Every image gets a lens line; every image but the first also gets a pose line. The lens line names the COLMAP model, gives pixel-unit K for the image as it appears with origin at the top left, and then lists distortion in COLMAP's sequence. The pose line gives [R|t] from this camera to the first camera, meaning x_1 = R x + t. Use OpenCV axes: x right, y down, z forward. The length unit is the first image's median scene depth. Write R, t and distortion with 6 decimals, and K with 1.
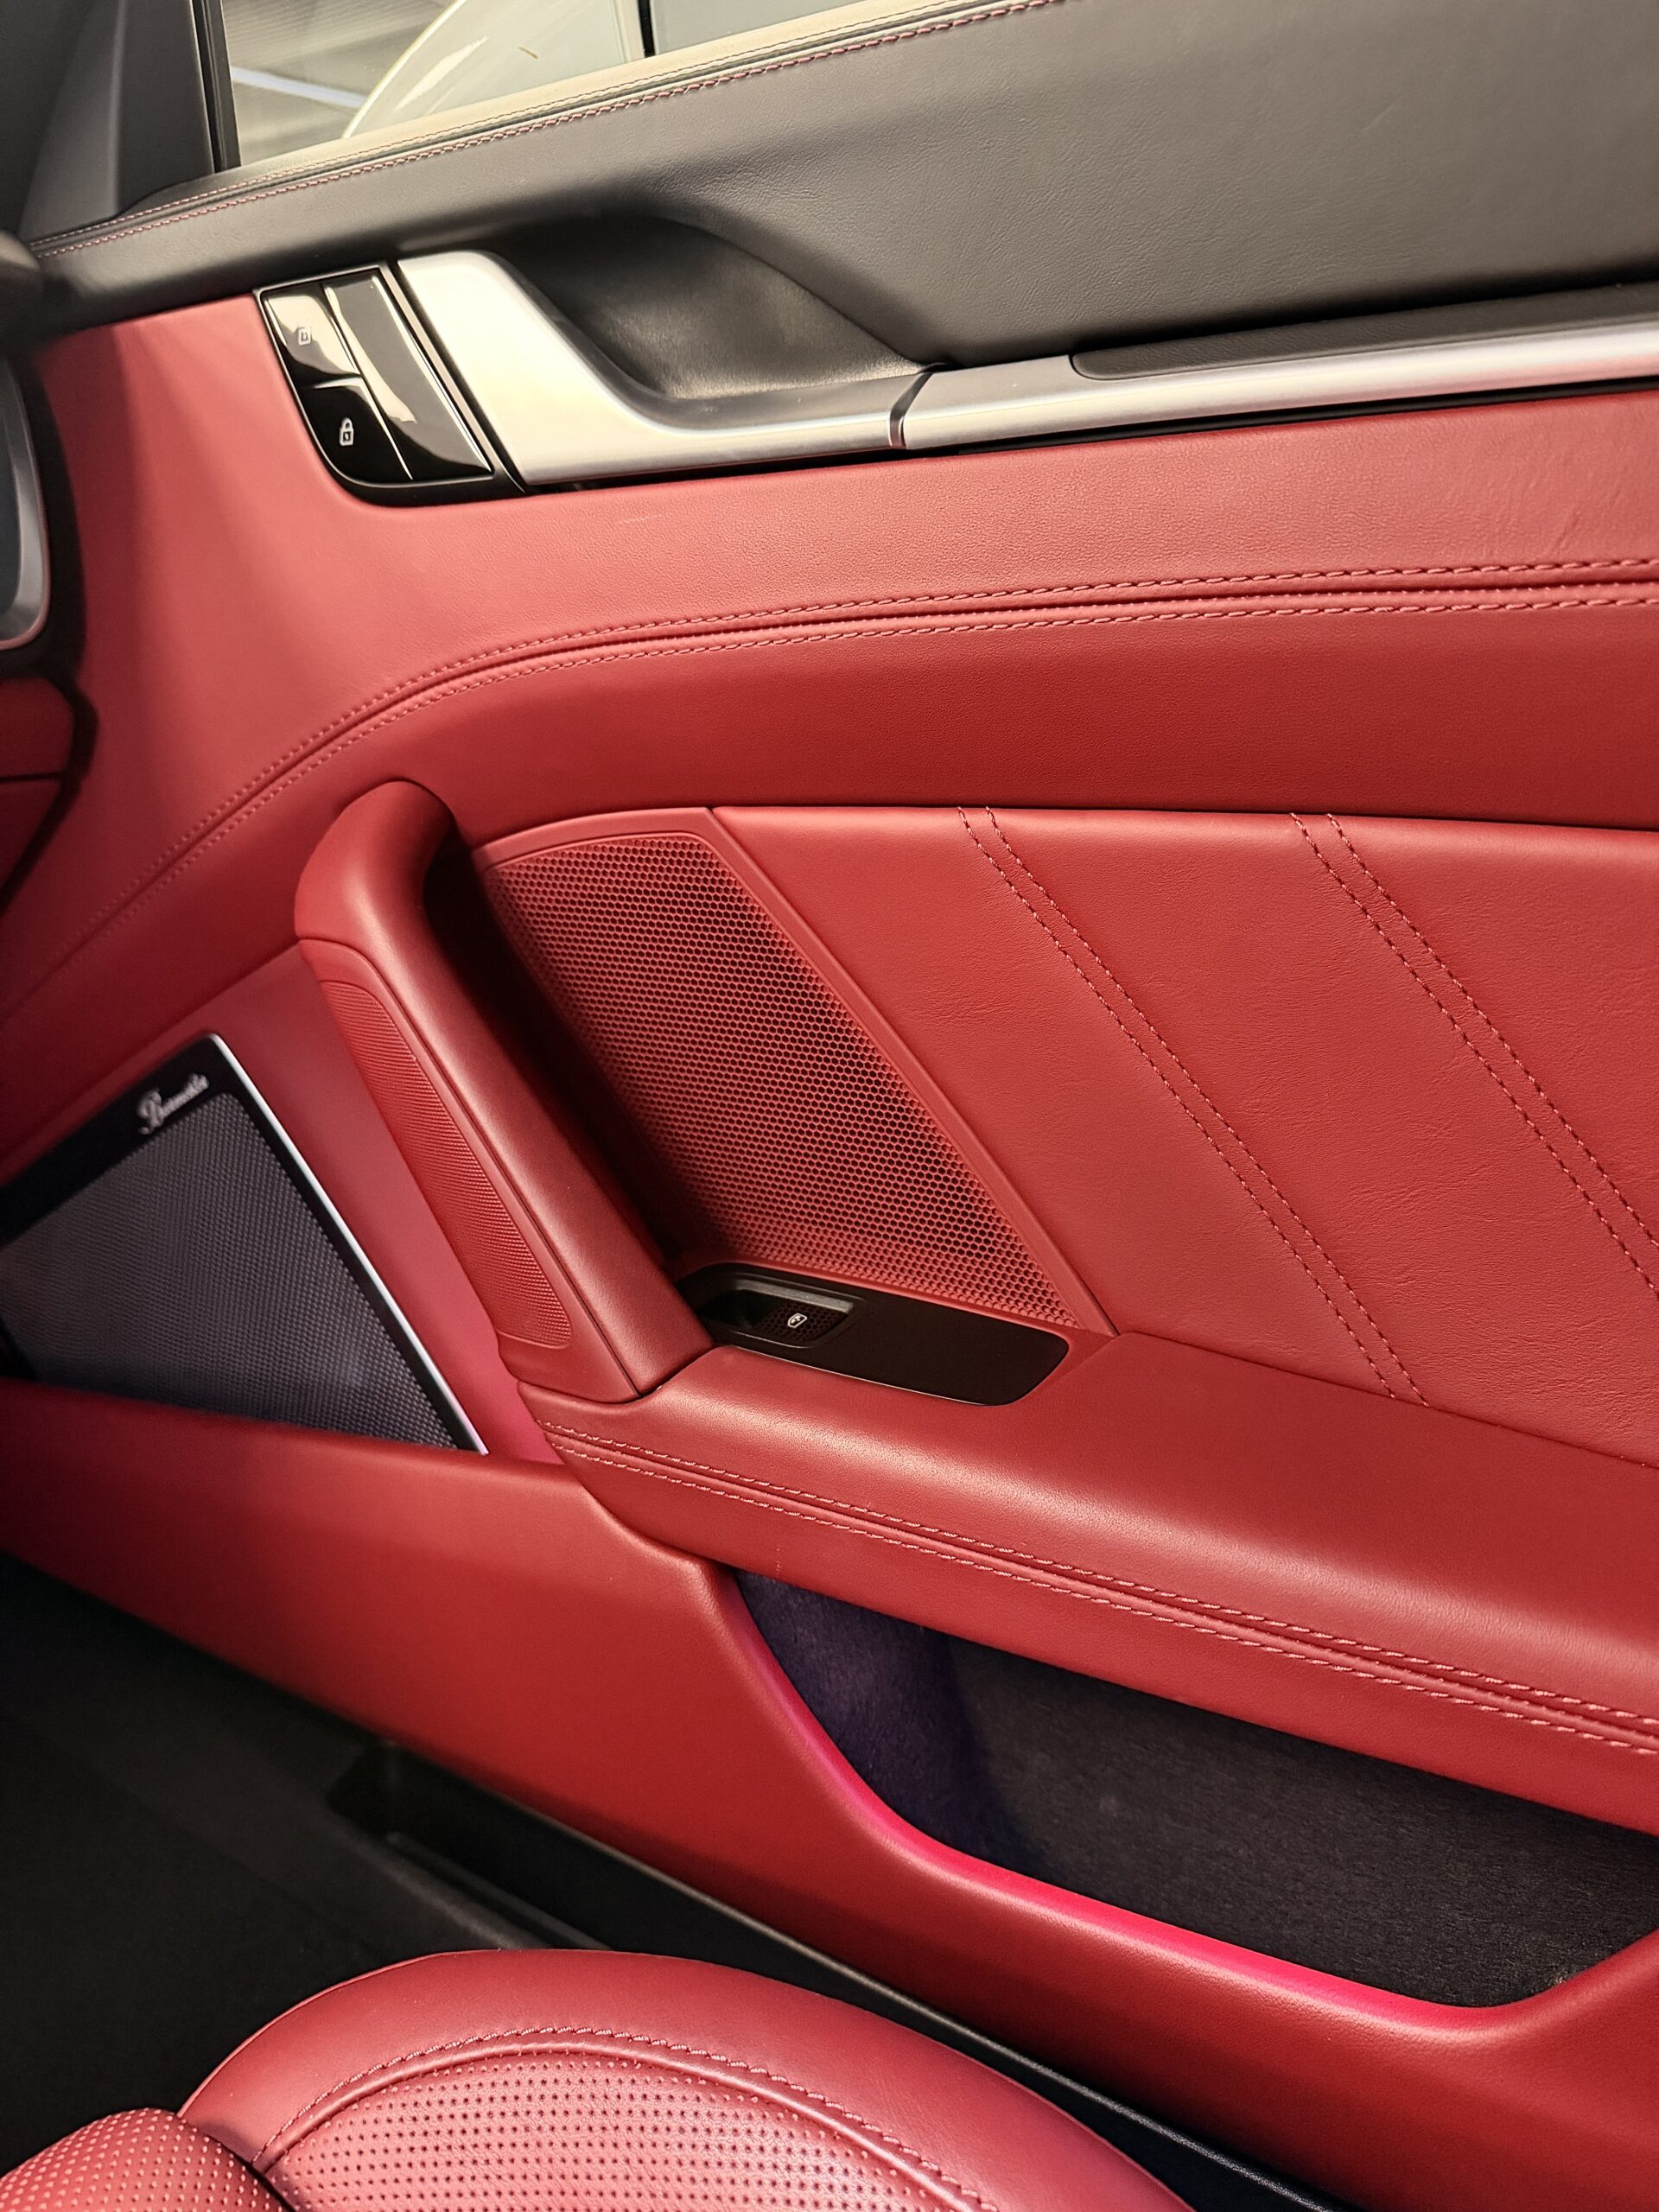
lens RADIAL K [[1613.6, 0, 816.9], [0, 1613.6, 1116.6], [0, 0, 1]] dist [0.163777, -0.237594]
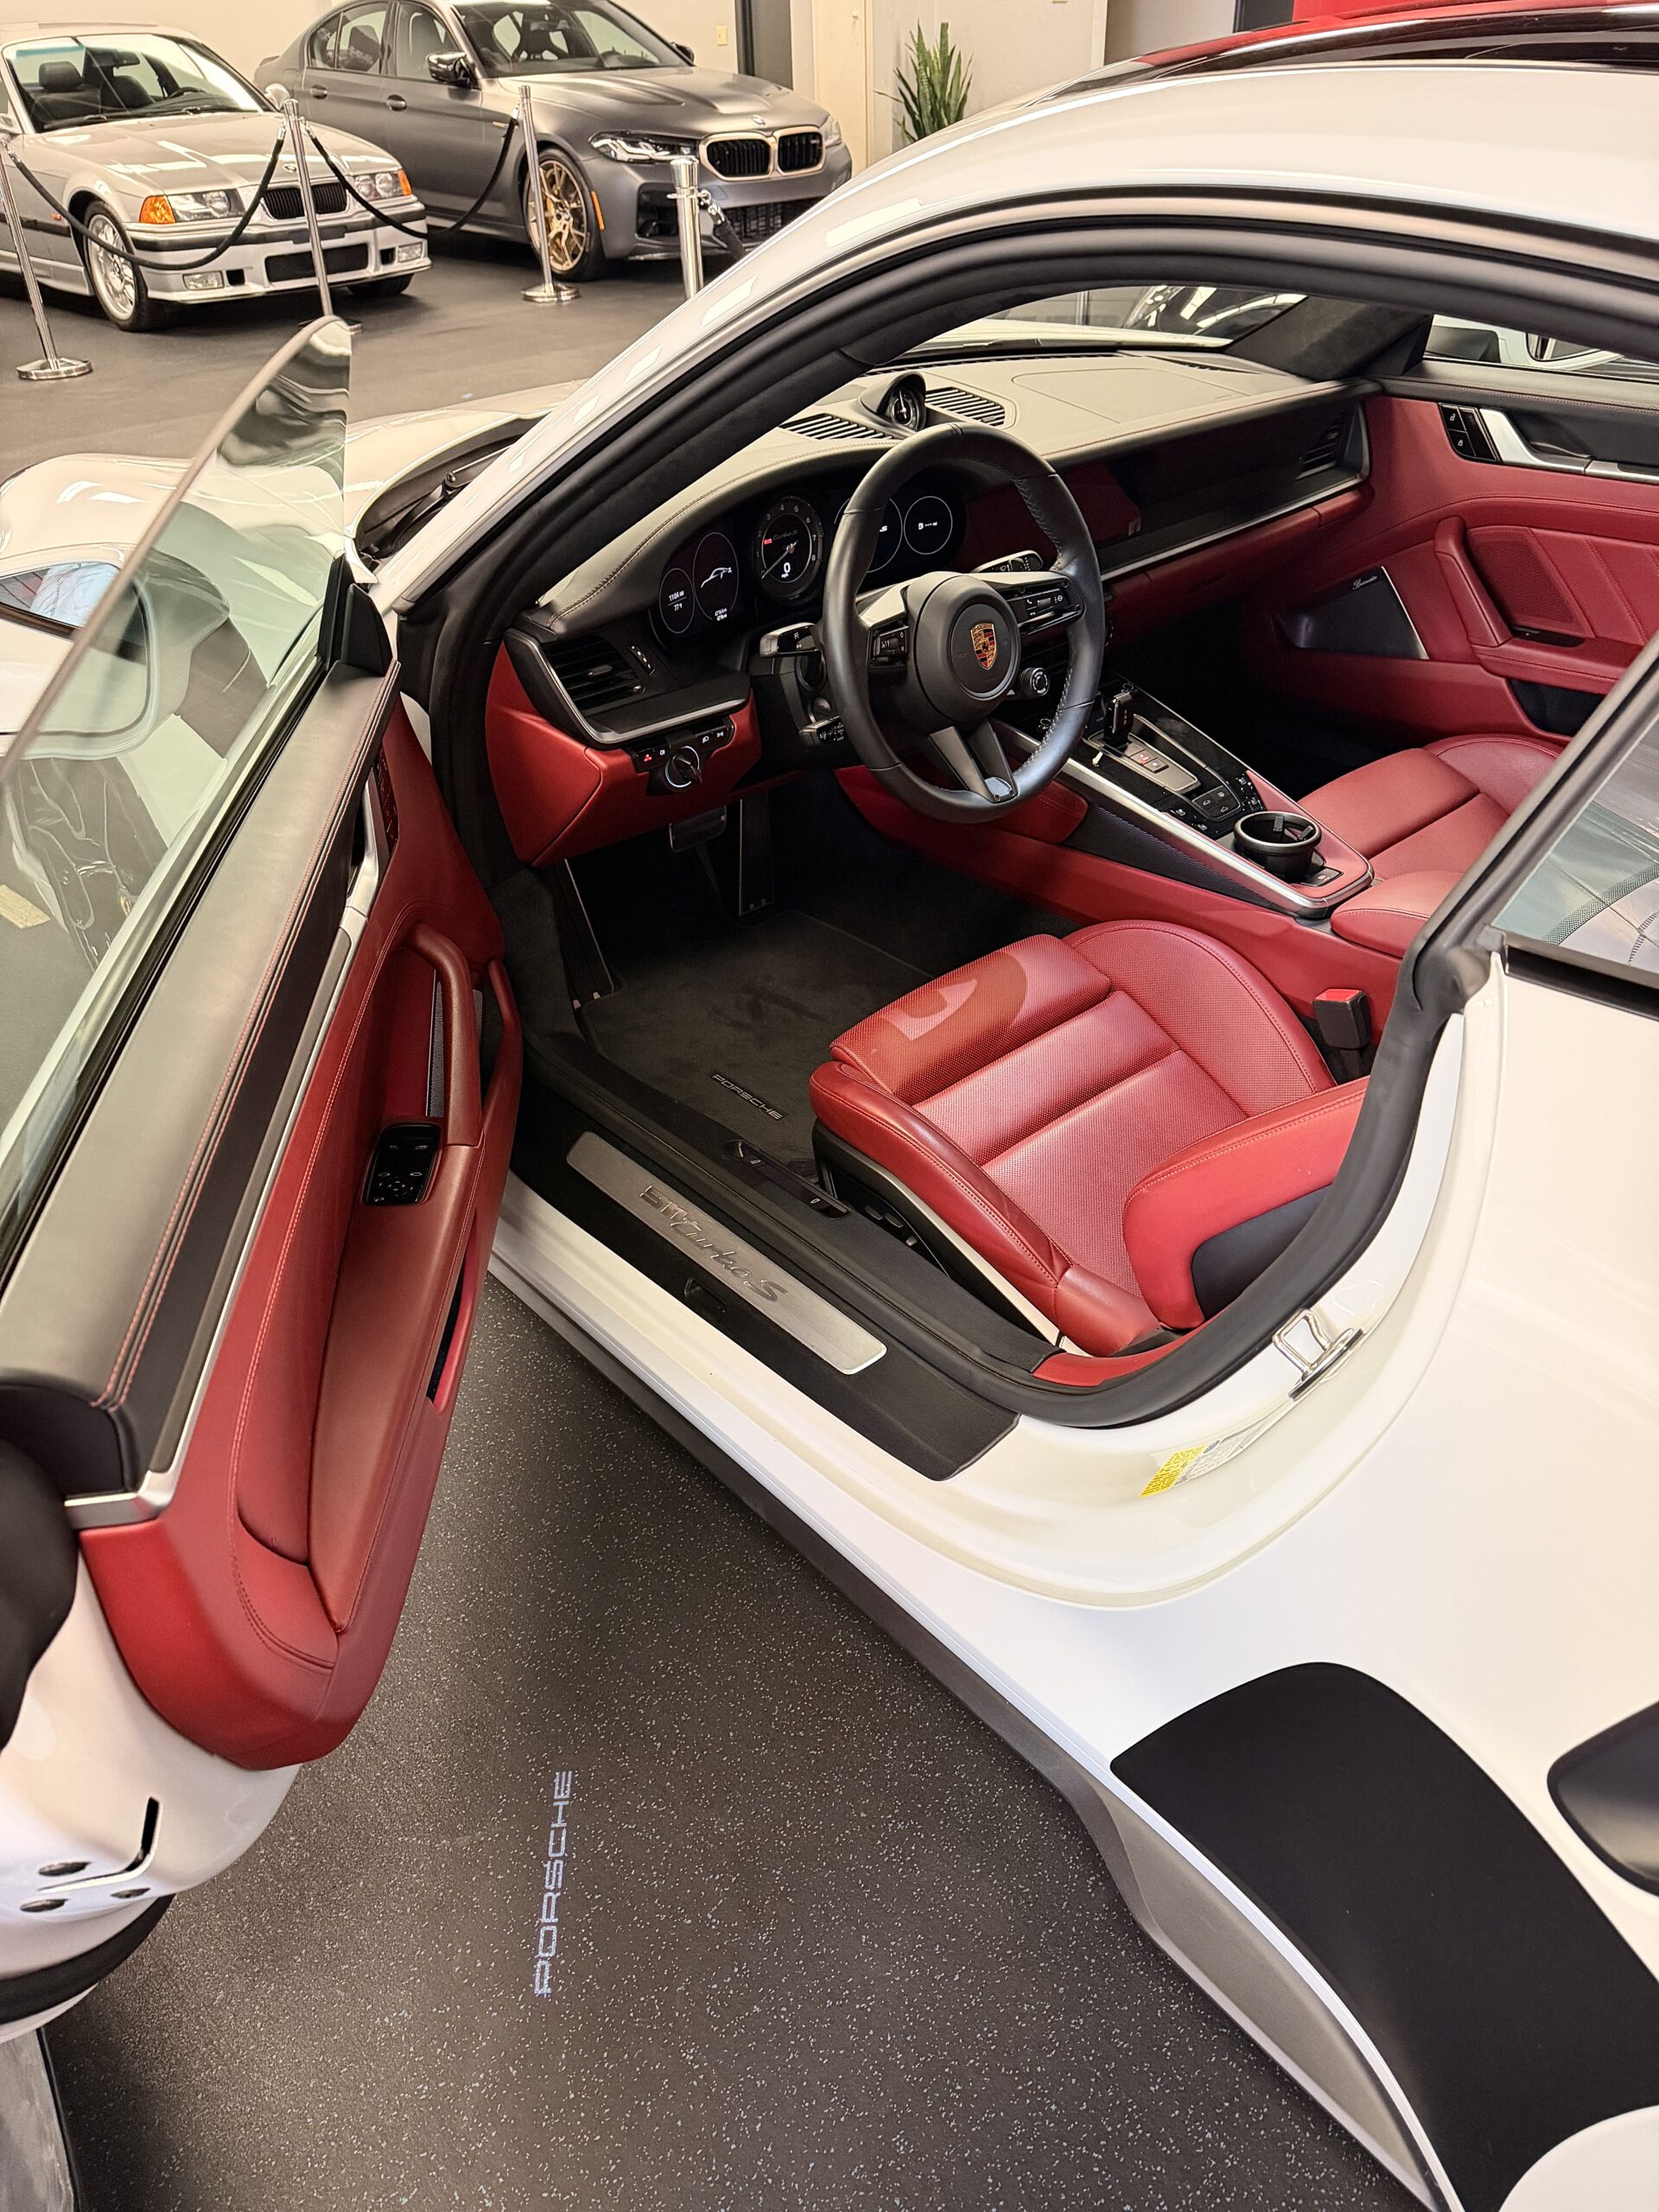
lens RADIAL K [[1613.6, 0, 816.9], [0, 1613.6, 1116.6], [0, 0, 1]] dist [0.163777, -0.237594]
pose [[0.967810, 0.114158, -0.224303, -0.850886], [-0.033296, 0.941458, 0.335483, -0.122949], [0.249470, -0.317216, 0.914953, -4.928934]]
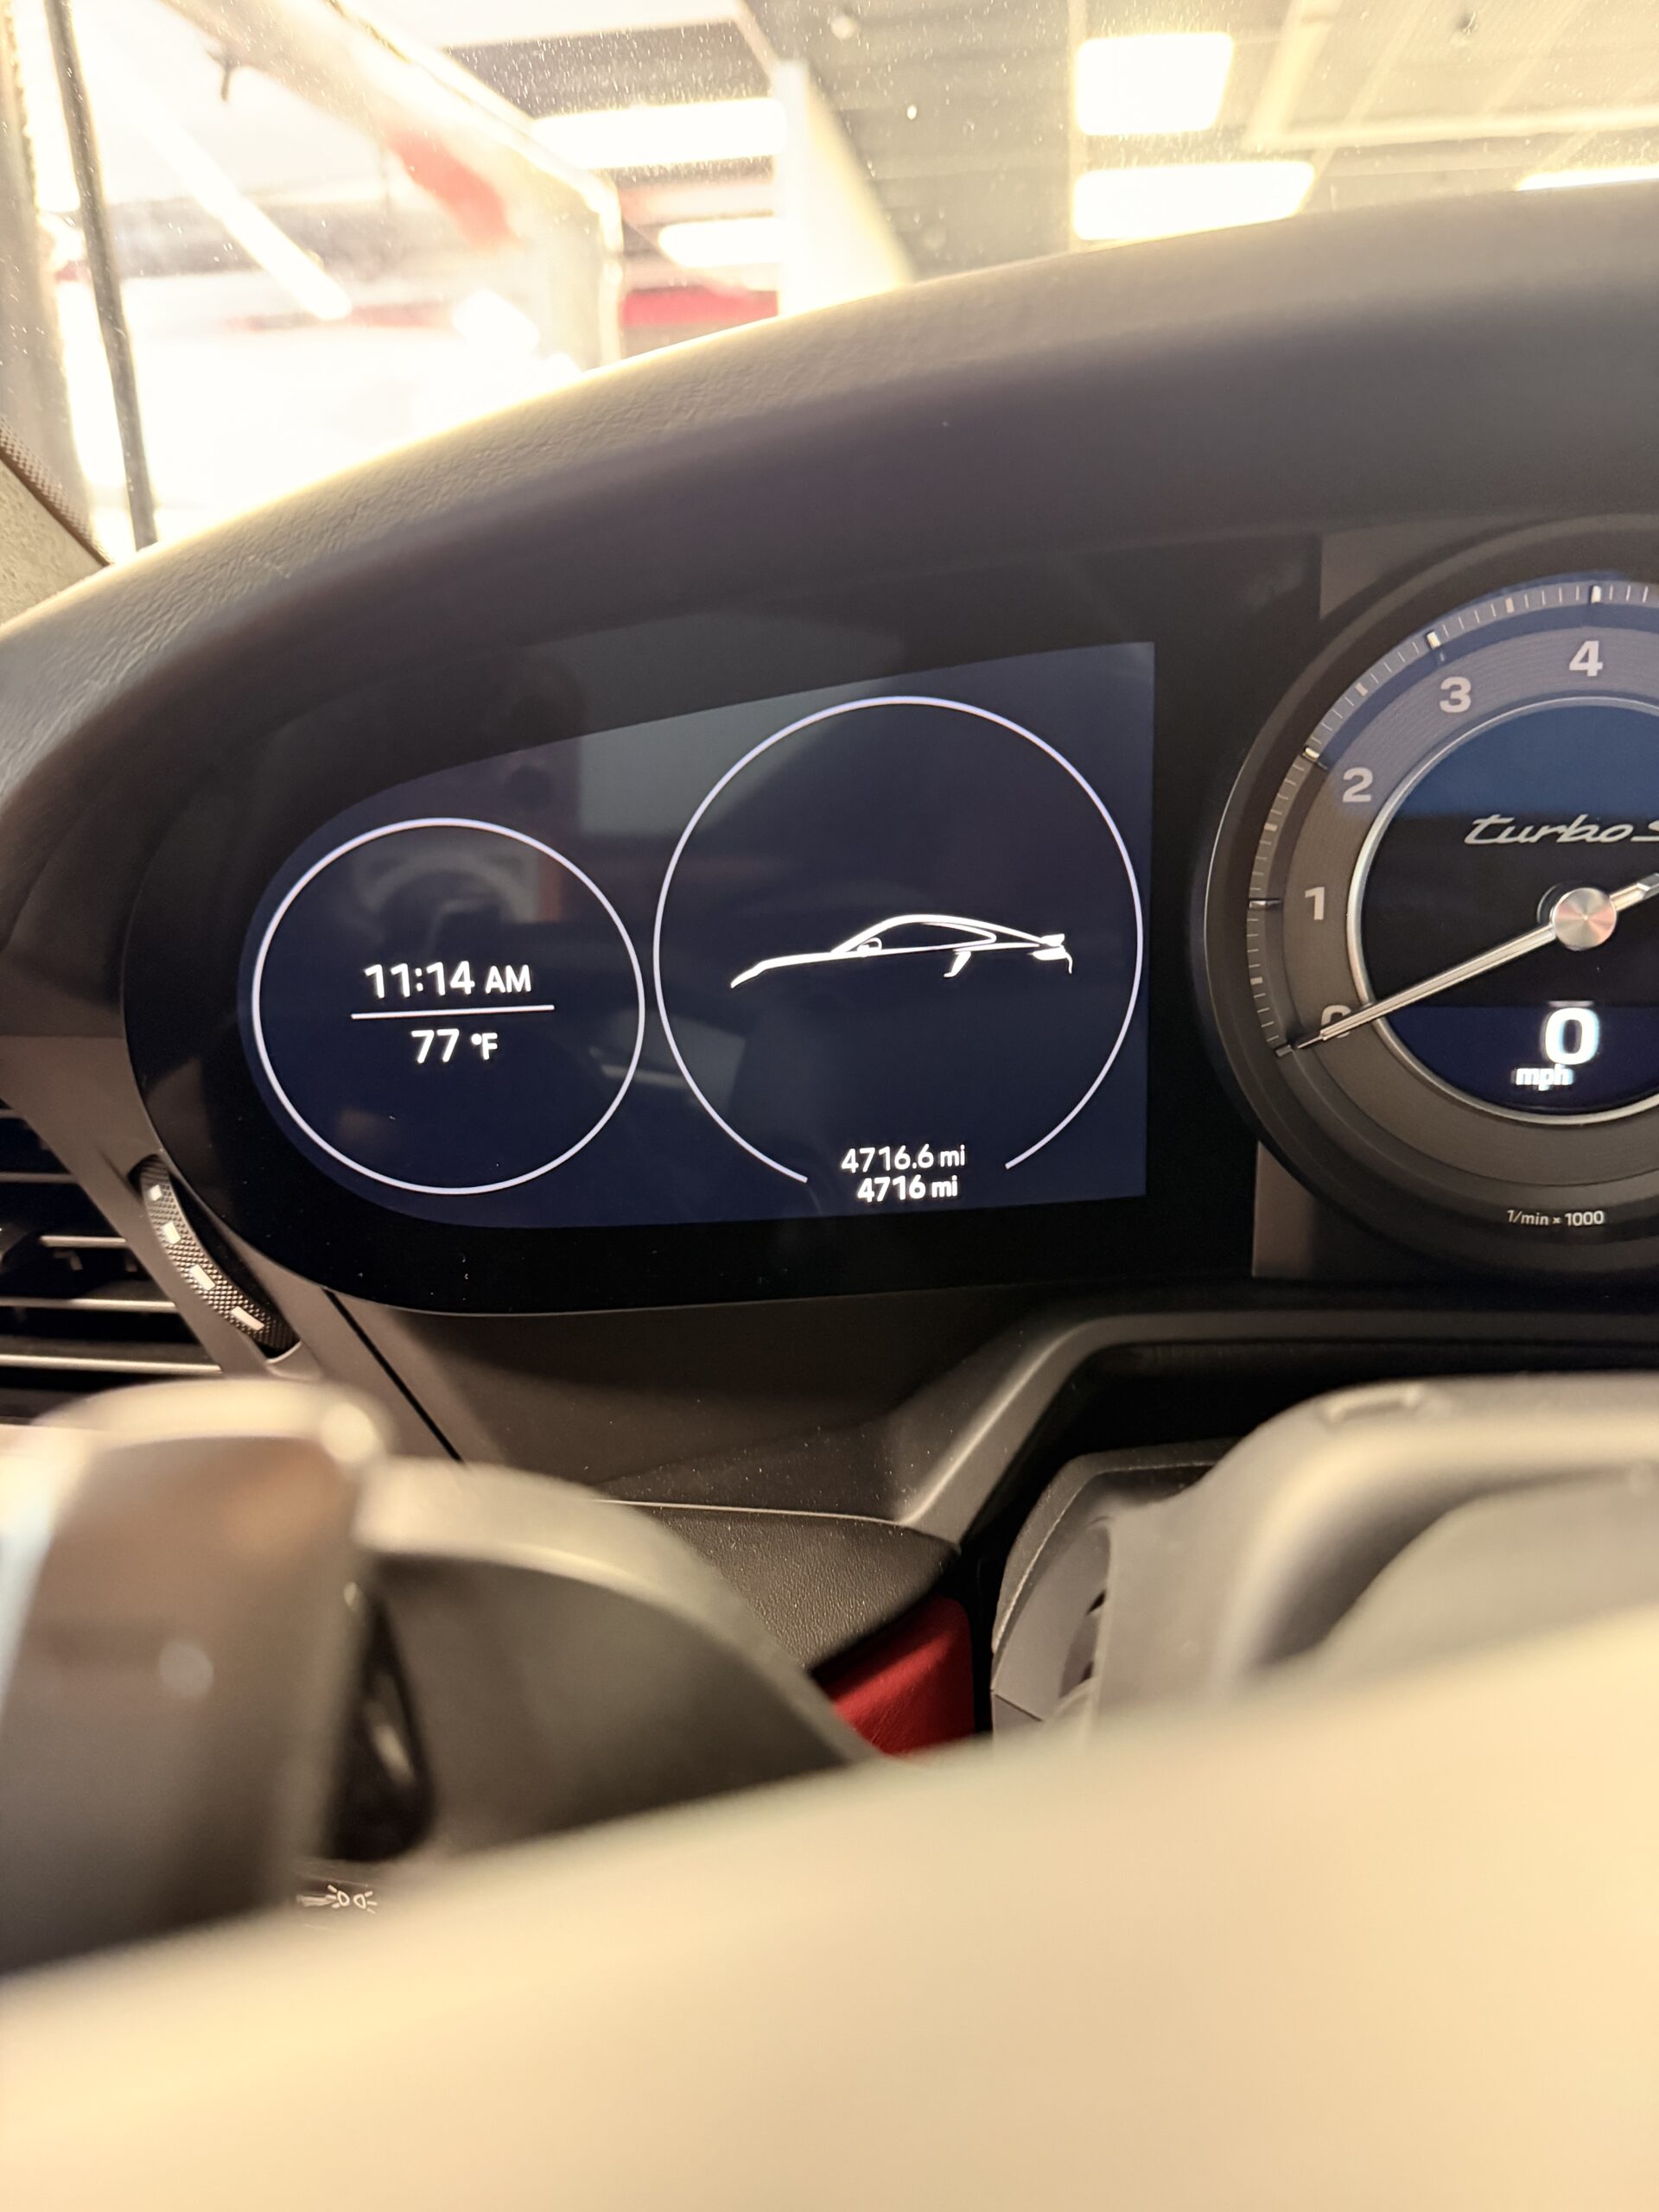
lens RADIAL K [[1613.6, 0, 816.9], [0, 1613.6, 1116.6], [0, 0, 1]] dist [0.163777, -0.237594]
pose [[0.436173, 0.263073, -0.860549, -1.581719], [-0.206637, 0.960038, 0.188753, -0.066549], [0.875816, 0.095492, 0.473104, -1.256450]]
